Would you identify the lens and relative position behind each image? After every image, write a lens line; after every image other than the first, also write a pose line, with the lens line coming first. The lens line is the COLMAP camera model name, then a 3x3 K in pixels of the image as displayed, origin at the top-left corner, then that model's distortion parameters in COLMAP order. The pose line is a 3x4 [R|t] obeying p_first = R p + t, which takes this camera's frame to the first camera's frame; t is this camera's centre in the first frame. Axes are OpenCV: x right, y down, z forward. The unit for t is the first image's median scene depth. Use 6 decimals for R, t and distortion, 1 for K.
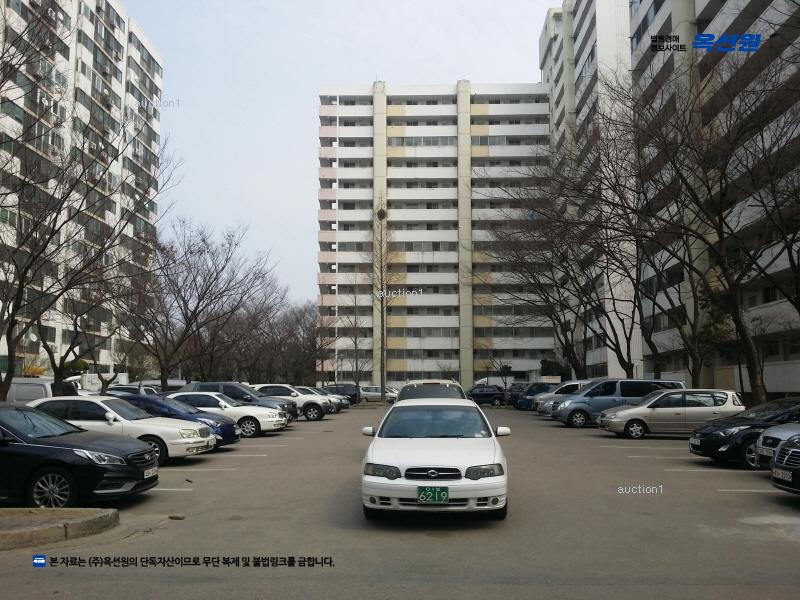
lens RADIAL K [[721.3, 0, 400.9], [0, 721.3, 304.5], [0, 0, 1]] dist [0.062882, -0.005586]
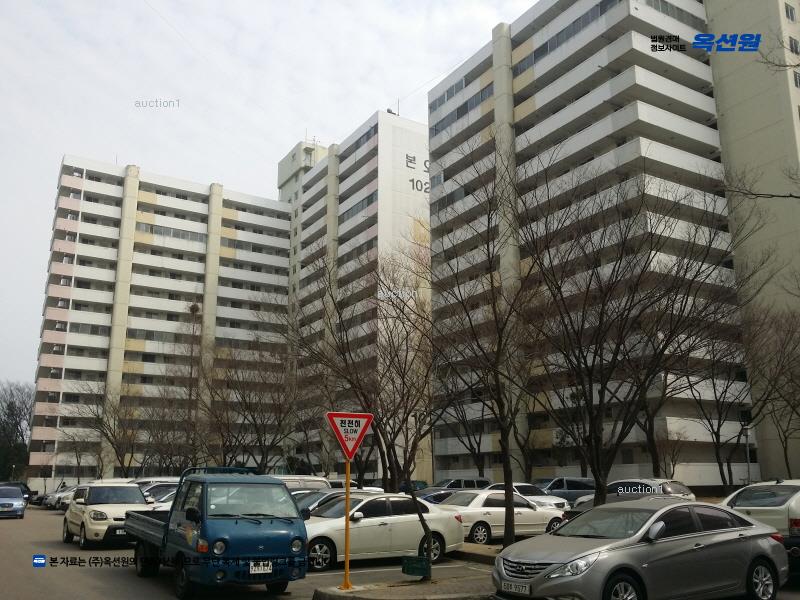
lens RADIAL K [[721.3, 0, 393.2], [0, 721.3, 299.2], [0, 0, 1]] dist [0.062882, -0.005586]
pose [[0.839546, 0.136603, 0.525834, -0.228022], [-0.063688, 0.985946, -0.154448, 0.002077], [-0.539542, 0.096177, 0.836447, -0.001596]]
